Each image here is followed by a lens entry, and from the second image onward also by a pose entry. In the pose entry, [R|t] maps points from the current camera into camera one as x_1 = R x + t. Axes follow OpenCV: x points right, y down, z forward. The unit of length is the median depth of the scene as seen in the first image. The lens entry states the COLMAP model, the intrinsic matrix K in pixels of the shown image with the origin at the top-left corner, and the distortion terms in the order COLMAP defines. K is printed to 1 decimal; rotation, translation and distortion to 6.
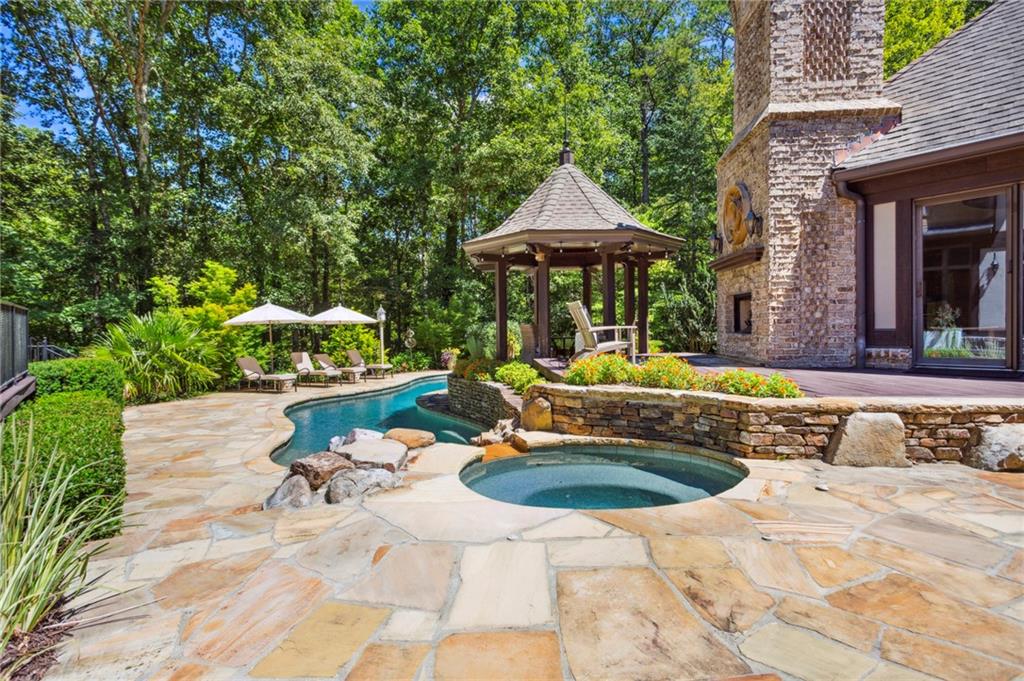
lens RADIAL K [[495.0, 0, 517.7], [0, 495.0, 336.4], [0, 0, 1]] dist [0.001041, 0.005515]
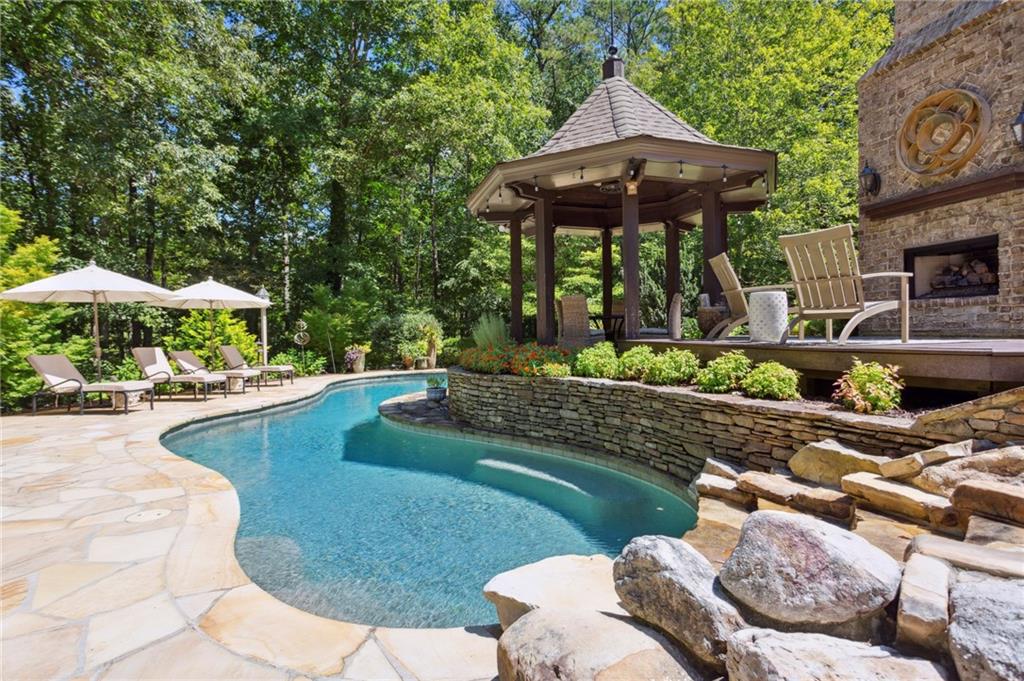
lens RADIAL K [[495.0, 0, 517.7], [0, 495.0, 336.4], [0, 0, 1]] dist [0.001041, 0.005515]
pose [[0.952754, -0.001866, 0.303739, -0.176578], [0.005059, 0.999940, -0.009726, 0.025952], [-0.303702, 0.010803, 0.952706, 0.243012]]
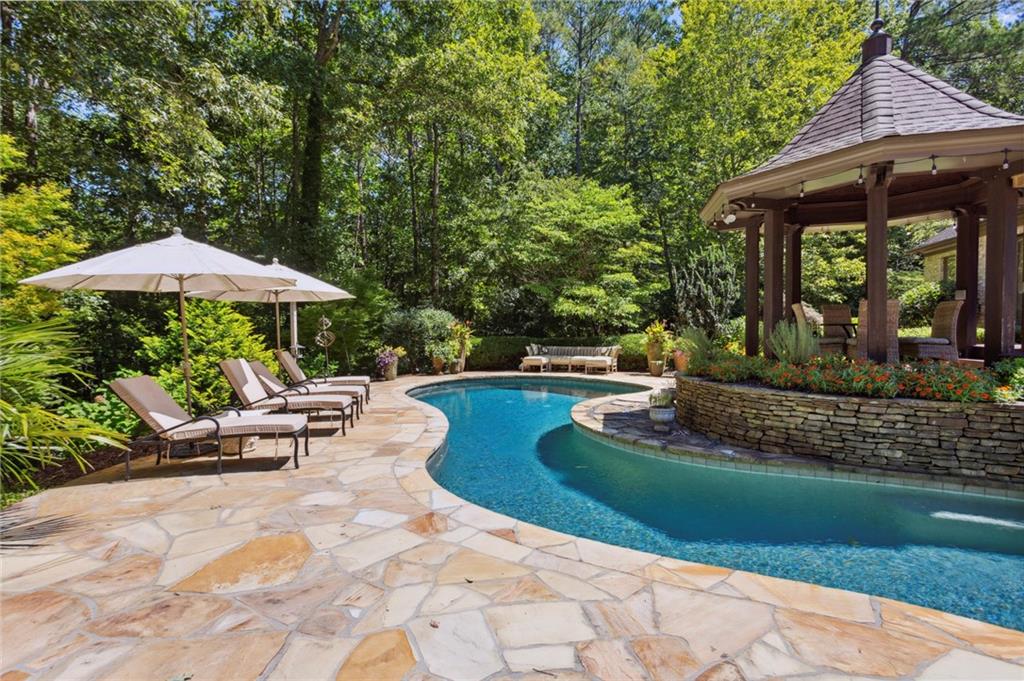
lens RADIAL K [[484.8, 0, 511.9], [0, 484.8, 324.5], [0, 0, 1]] dist [0.001430, 0.006803]
pose [[0.836648, 0.008929, 0.547668, -0.450911], [0.000959, 0.999842, -0.017766, 0.009716], [-0.547740, 0.015389, 0.836507, 0.491891]]
